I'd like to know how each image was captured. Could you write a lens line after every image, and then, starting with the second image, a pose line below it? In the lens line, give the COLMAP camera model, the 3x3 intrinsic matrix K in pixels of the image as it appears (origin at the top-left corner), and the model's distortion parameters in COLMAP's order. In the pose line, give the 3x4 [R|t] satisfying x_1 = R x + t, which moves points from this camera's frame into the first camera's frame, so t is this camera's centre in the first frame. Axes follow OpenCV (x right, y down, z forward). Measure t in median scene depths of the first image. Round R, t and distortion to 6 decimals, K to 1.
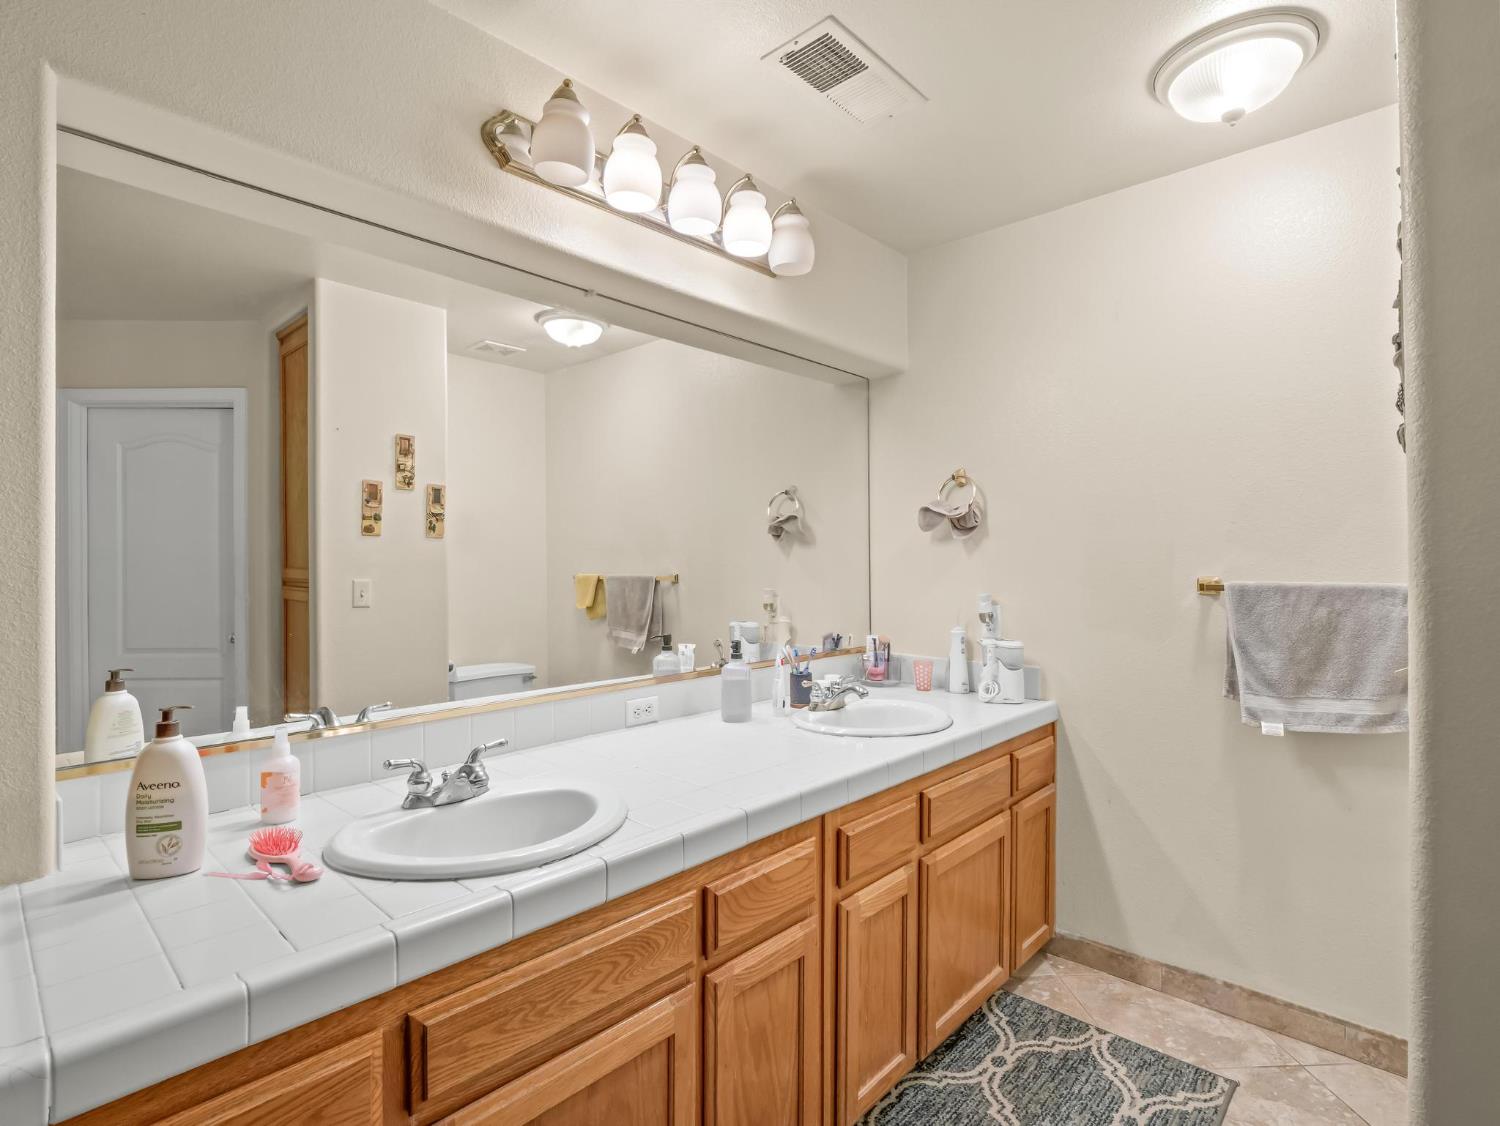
lens RADIAL K [[760.0, 0, 750.0], [0, 760.0, 563.0], [0, 0, 1]] dist [-0.000027, -0.000249]
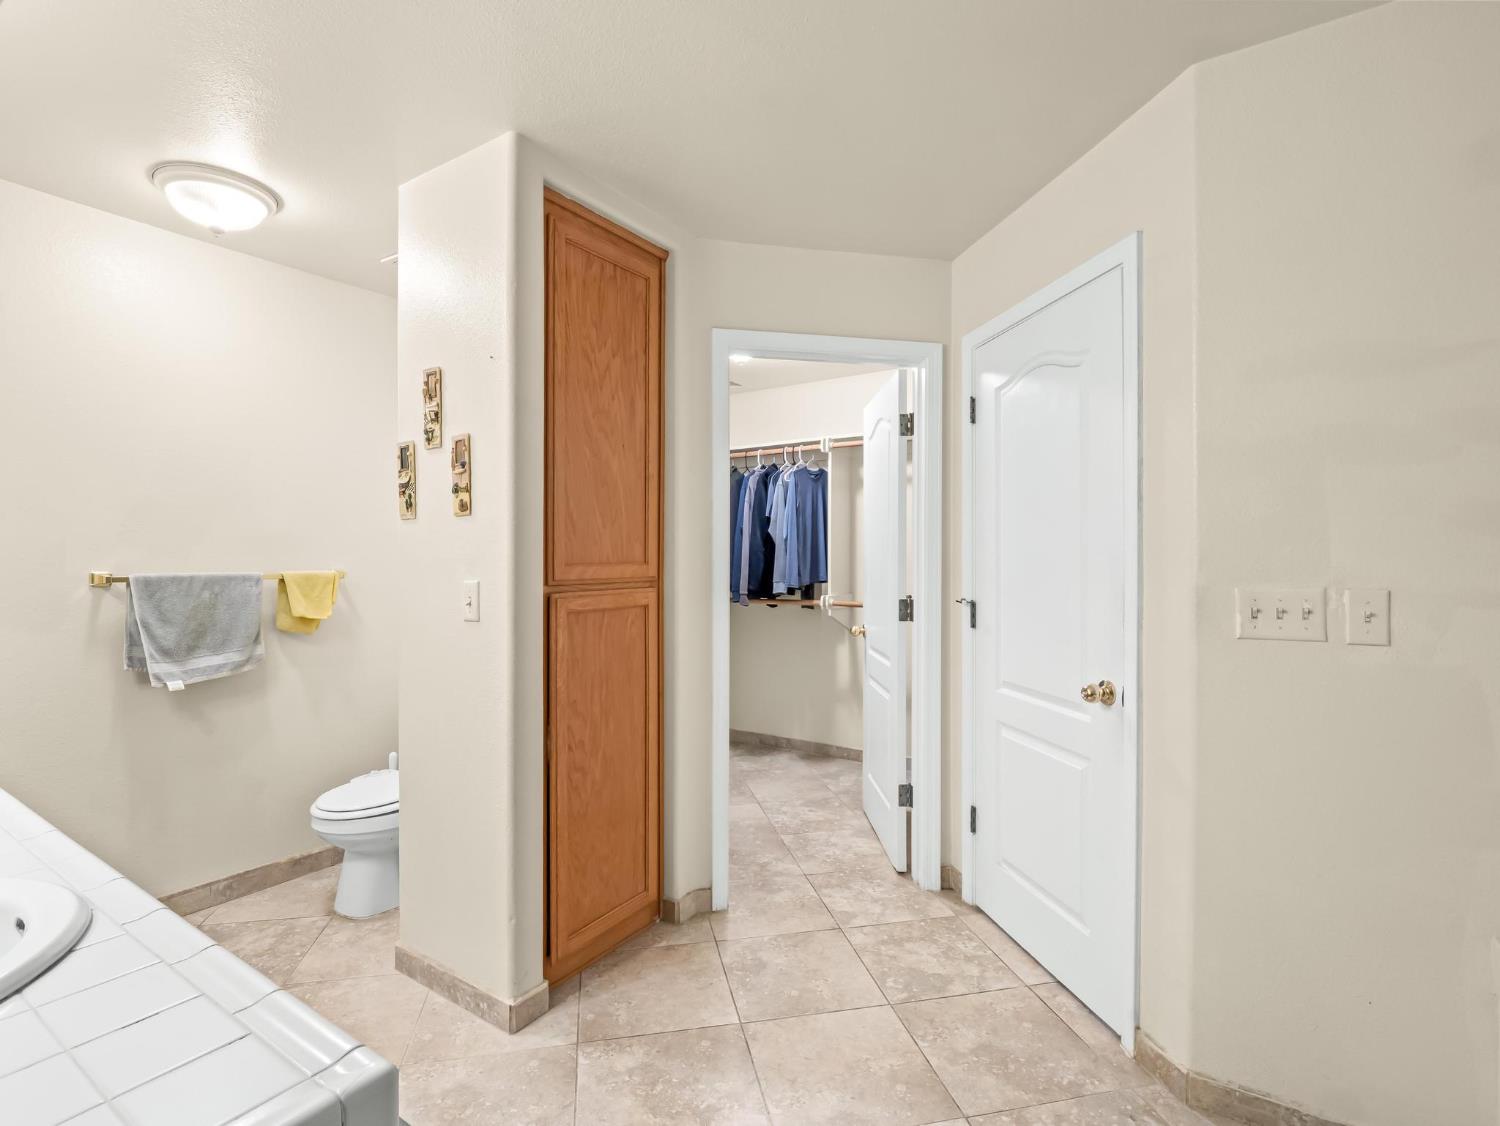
lens RADIAL K [[728.1, 0, 741.6], [0, 728.1, 560.2], [0, 0, 1]] dist [-0.002146, -0.013423]
pose [[-0.165890, 0.000570, 0.986144, -0.711919], [0.002926, 0.999996, -0.000086, 0.004835], [-0.986140, 0.002871, -0.165891, 0.245765]]
